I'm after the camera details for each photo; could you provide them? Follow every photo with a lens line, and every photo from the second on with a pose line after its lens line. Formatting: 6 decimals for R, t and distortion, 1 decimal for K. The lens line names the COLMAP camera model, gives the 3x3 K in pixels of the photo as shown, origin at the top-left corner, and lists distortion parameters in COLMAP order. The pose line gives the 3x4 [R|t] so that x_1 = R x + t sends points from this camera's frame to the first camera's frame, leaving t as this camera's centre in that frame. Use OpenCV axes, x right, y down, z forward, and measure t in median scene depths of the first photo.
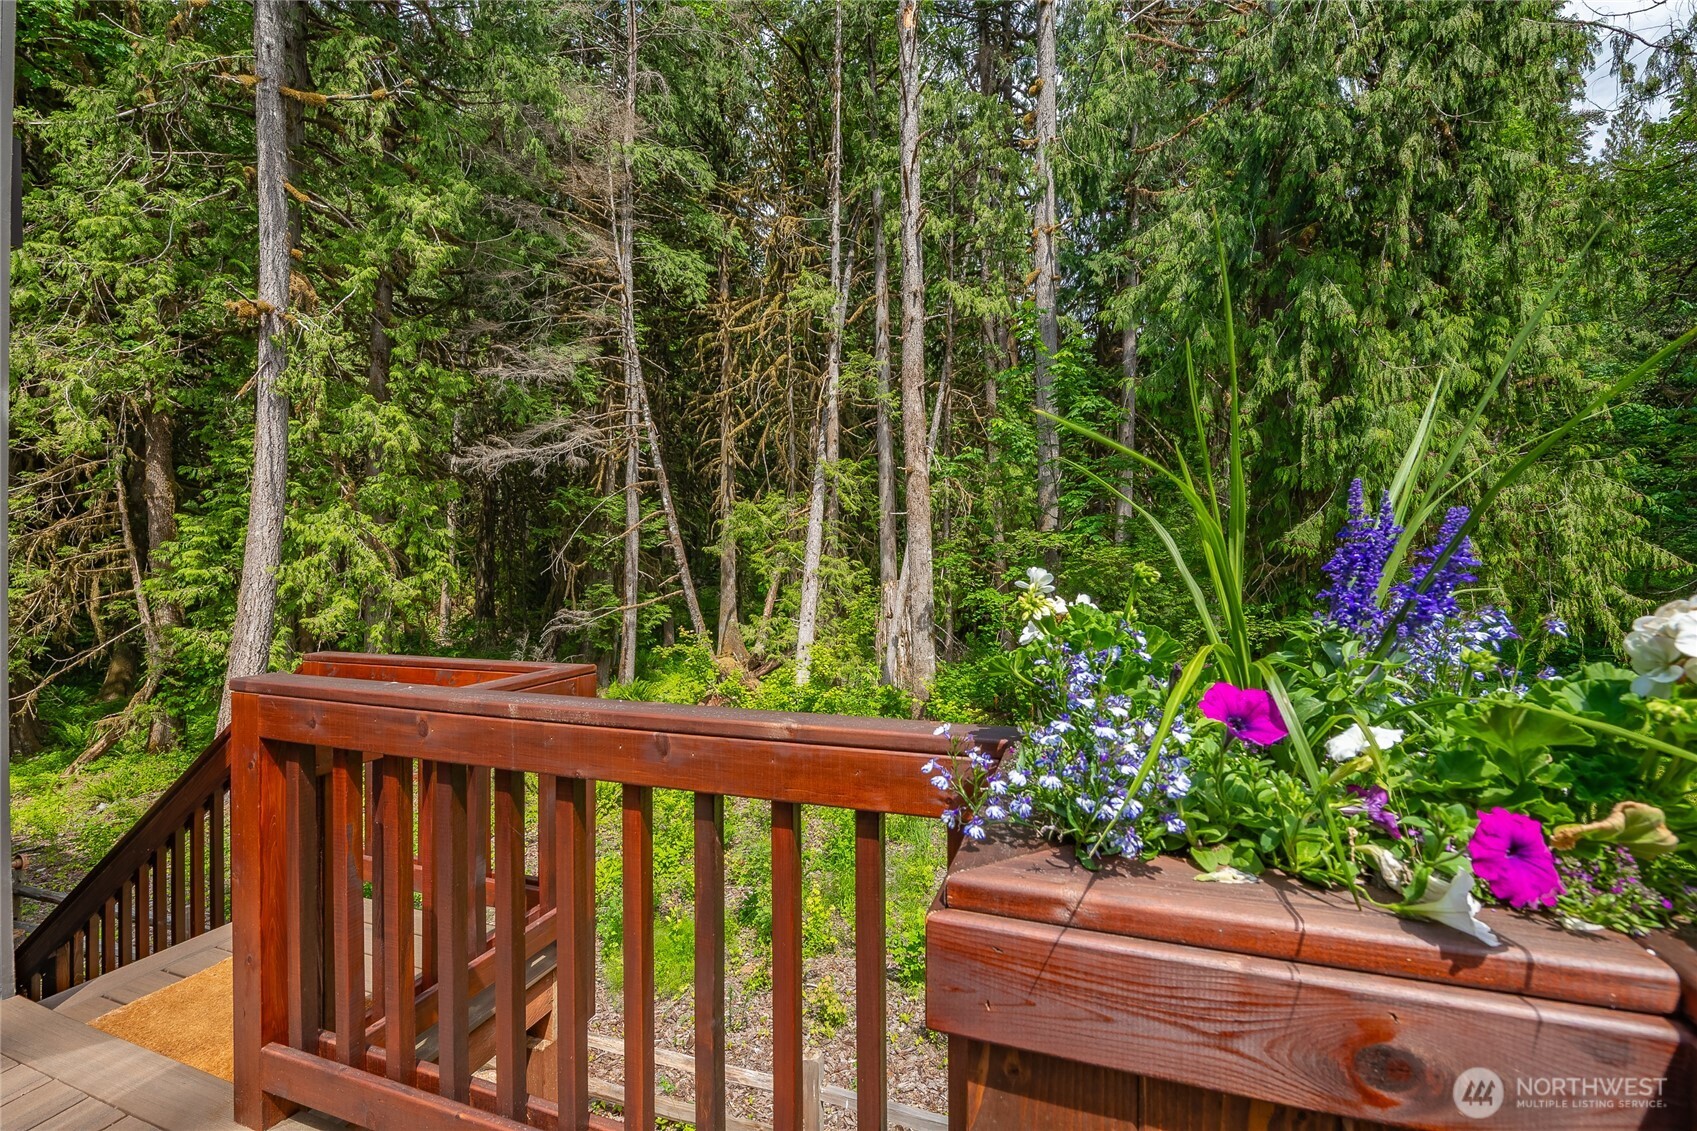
lens RADIAL K [[708.1, 0, 843.0], [0, 708.1, 559.1], [0, 0, 1]] dist [-0.006283, -0.002799]
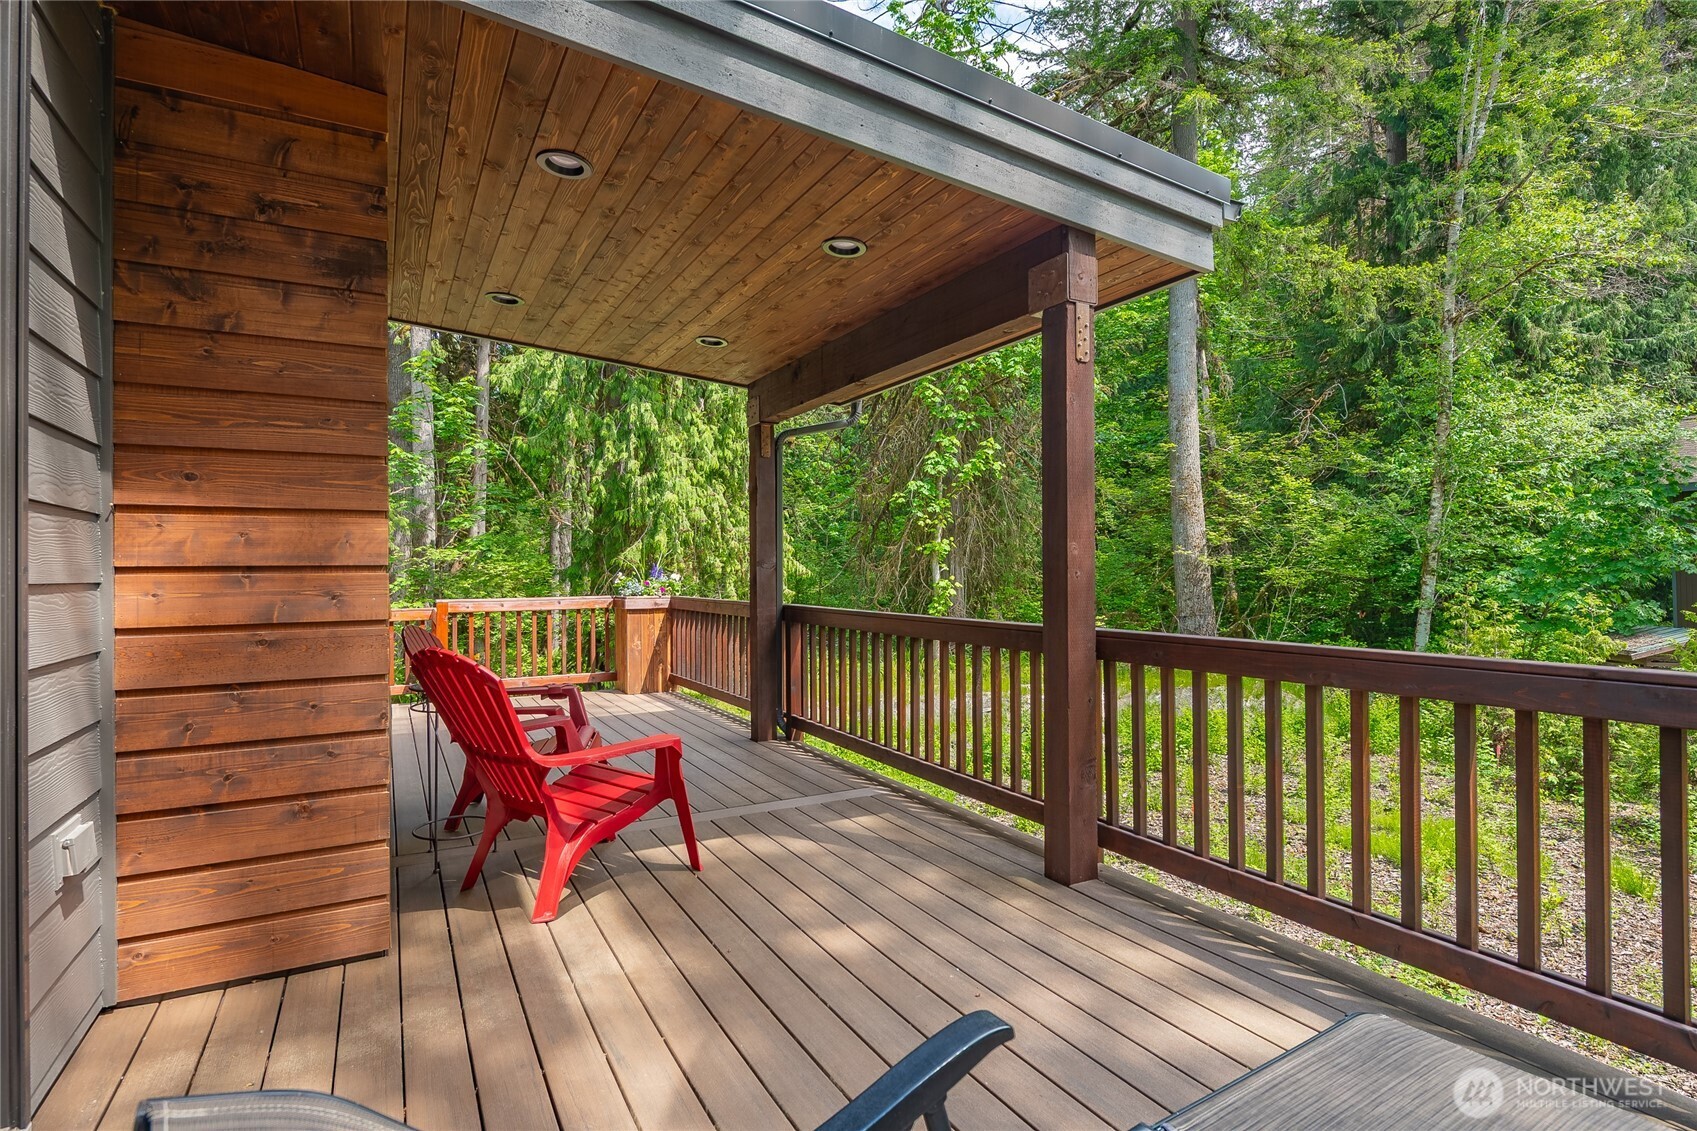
lens RADIAL K [[829.0, 0, 844.1], [0, 829.0, 565.5], [0, 0, 1]] dist [0.003029, -0.000531]
pose [[0.670536, -0.003526, 0.741869, -0.397995], [0.007750, 0.999967, -0.002251, -0.004751], [-0.741836, 0.007259, 0.670542, -0.586509]]
